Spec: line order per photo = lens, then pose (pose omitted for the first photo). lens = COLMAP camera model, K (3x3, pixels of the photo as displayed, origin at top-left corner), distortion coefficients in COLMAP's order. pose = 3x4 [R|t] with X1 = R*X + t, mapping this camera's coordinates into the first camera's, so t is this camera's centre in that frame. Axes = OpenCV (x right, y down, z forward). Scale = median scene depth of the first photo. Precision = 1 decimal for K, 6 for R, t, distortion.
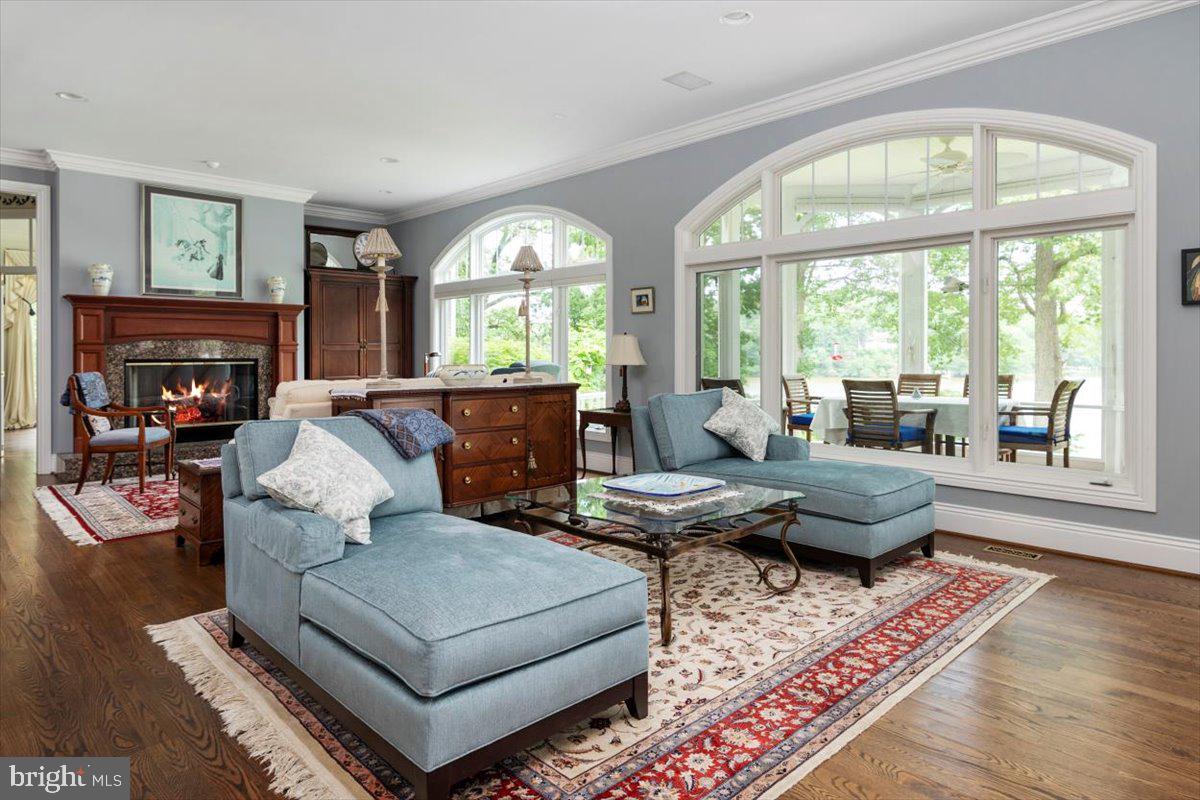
lens RADIAL K [[707.8, 0, 599.6], [0, 707.8, 355.1], [0, 0, 1]] dist [0.005861, 0.000850]
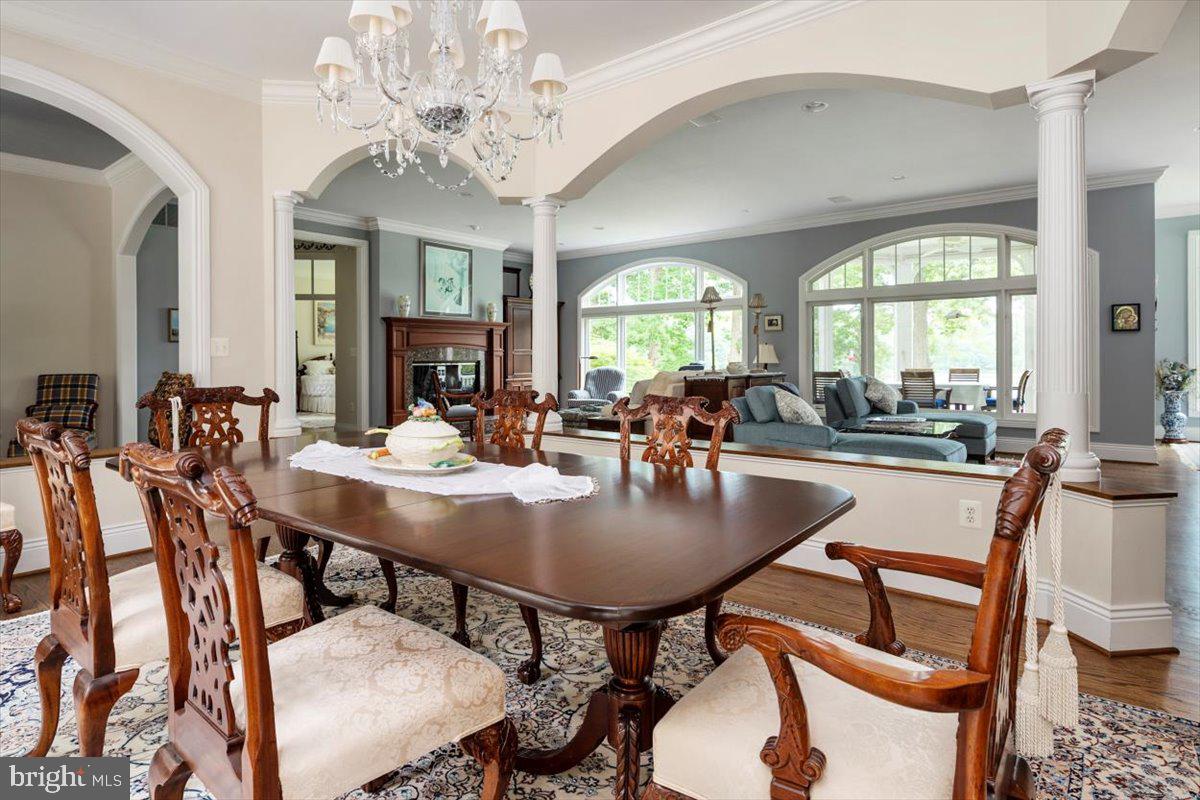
lens RADIAL K [[621.6, 0, 603.1], [0, 621.6, 352.5], [0, 0, 1]] dist [-0.001384, -0.000217]
pose [[0.990553, -0.001916, 0.137115, -0.472825], [0.003350, 0.999942, -0.010231, 0.002080], [-0.137088, 0.010594, 0.990502, -0.308227]]
